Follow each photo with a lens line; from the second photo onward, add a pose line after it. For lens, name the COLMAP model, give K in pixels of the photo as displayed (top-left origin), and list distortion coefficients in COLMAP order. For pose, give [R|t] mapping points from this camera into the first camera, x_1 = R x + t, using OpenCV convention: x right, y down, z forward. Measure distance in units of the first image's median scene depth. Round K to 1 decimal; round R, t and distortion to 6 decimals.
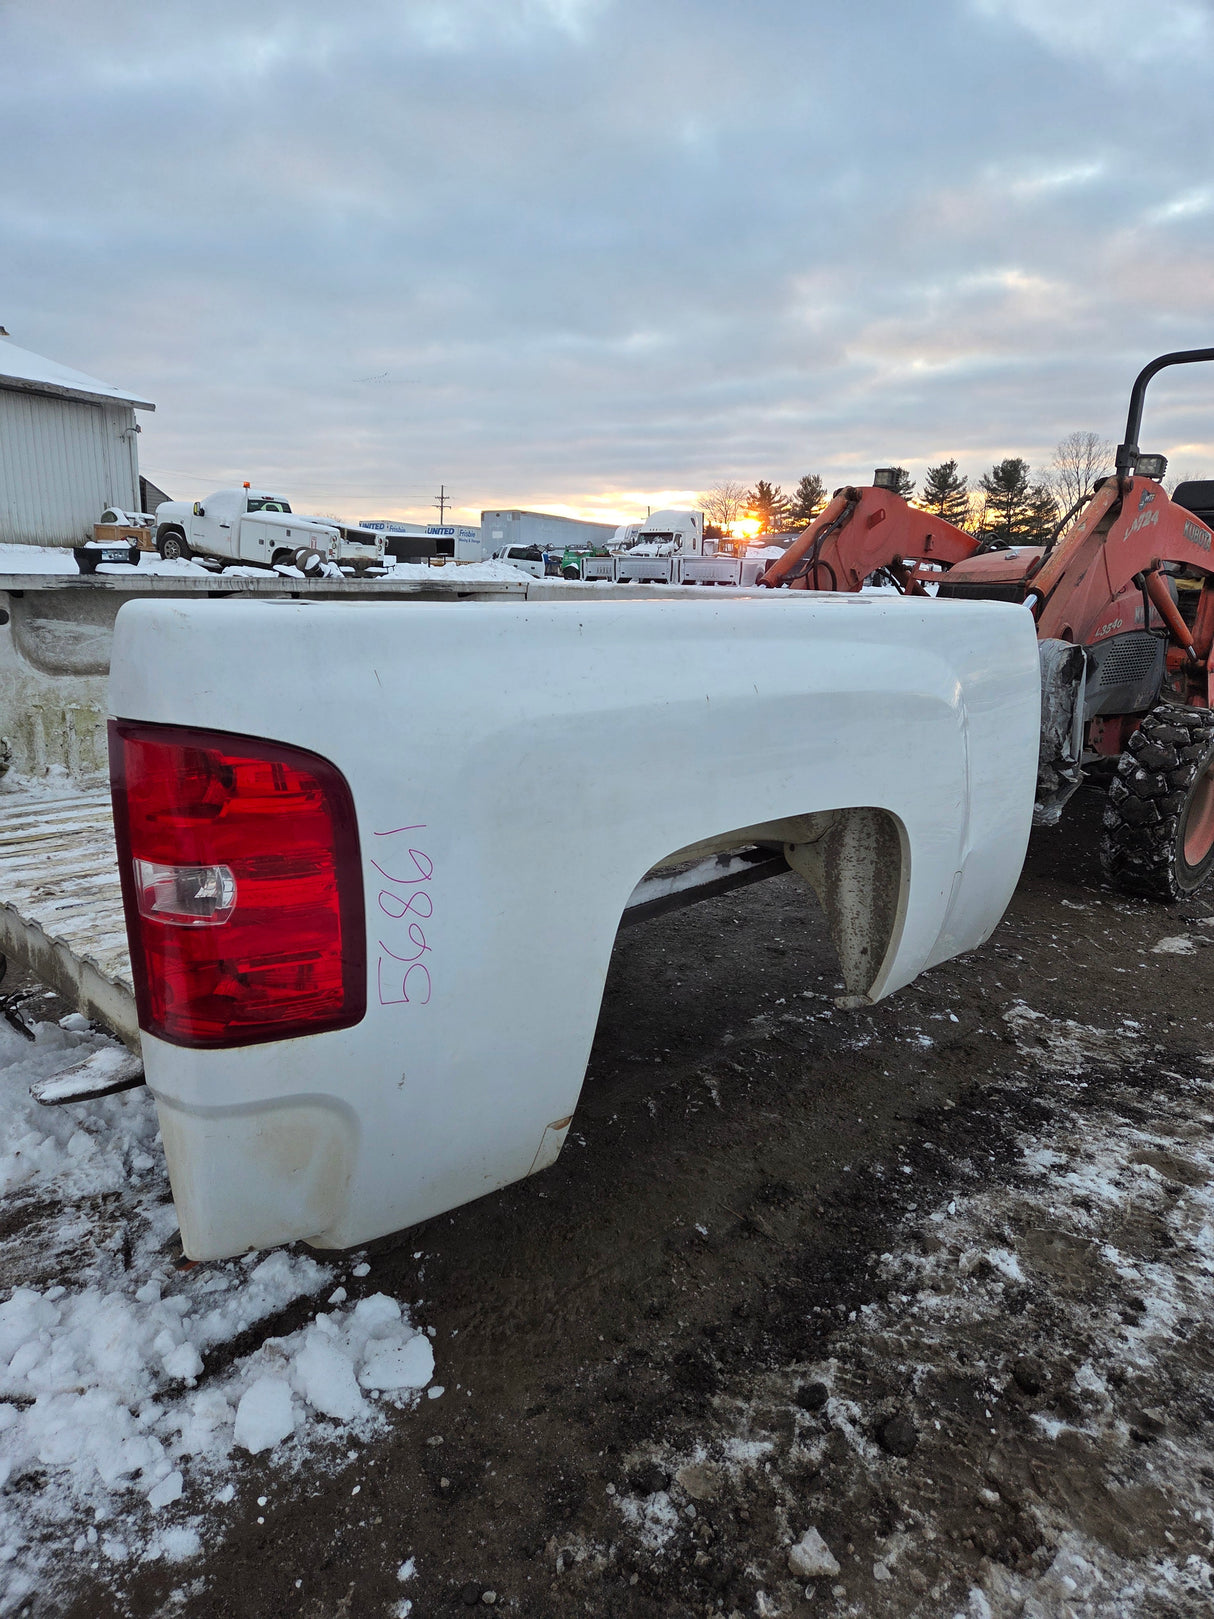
lens RADIAL K [[1075.6, 0, 598.0], [0, 1075.6, 795.1], [0, 0, 1]] dist [0.080824, -0.068077]
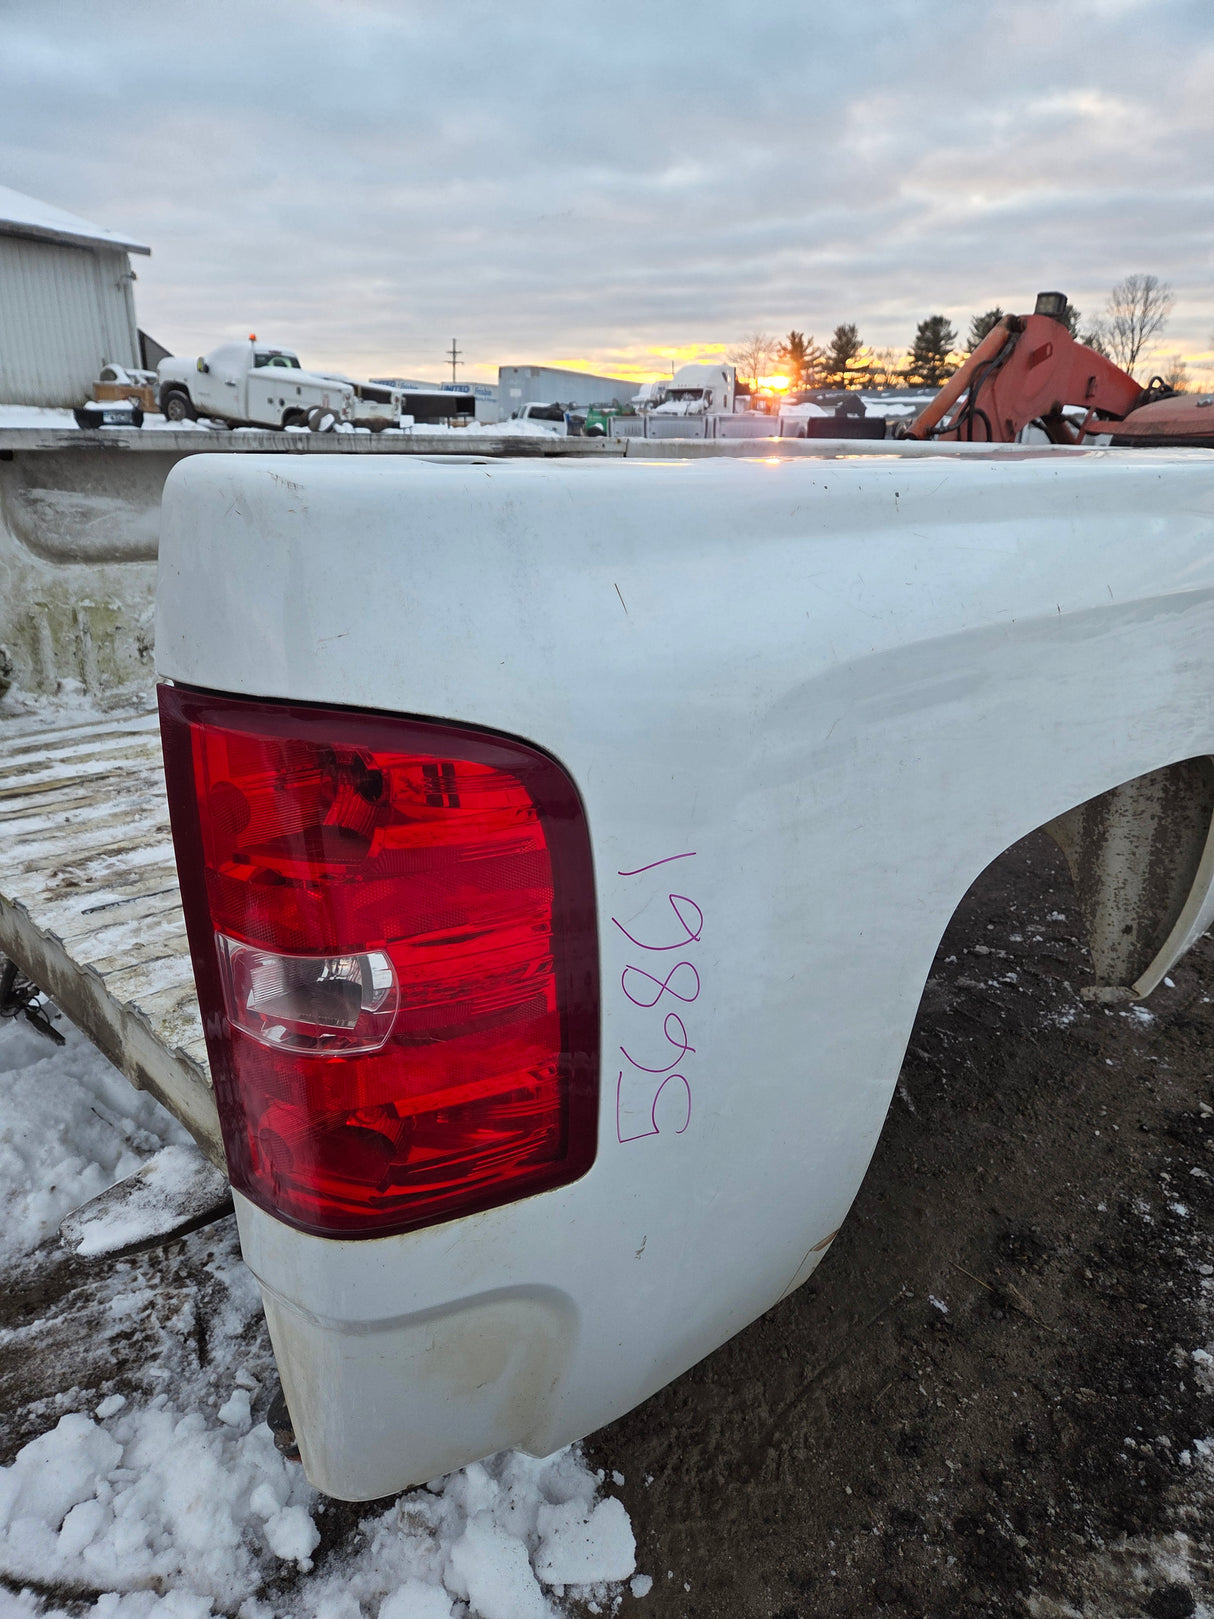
lens RADIAL K [[1080.3, 0, 596.0], [0, 1080.3, 807.9], [0, 0, 1]] dist [0.073123, -0.062625]
pose [[0.999835, 0.000467, -0.018157, -0.124609], [0.001831, 0.991988, 0.126321, -0.042911], [0.018071, -0.126333, 0.991823, 0.258211]]
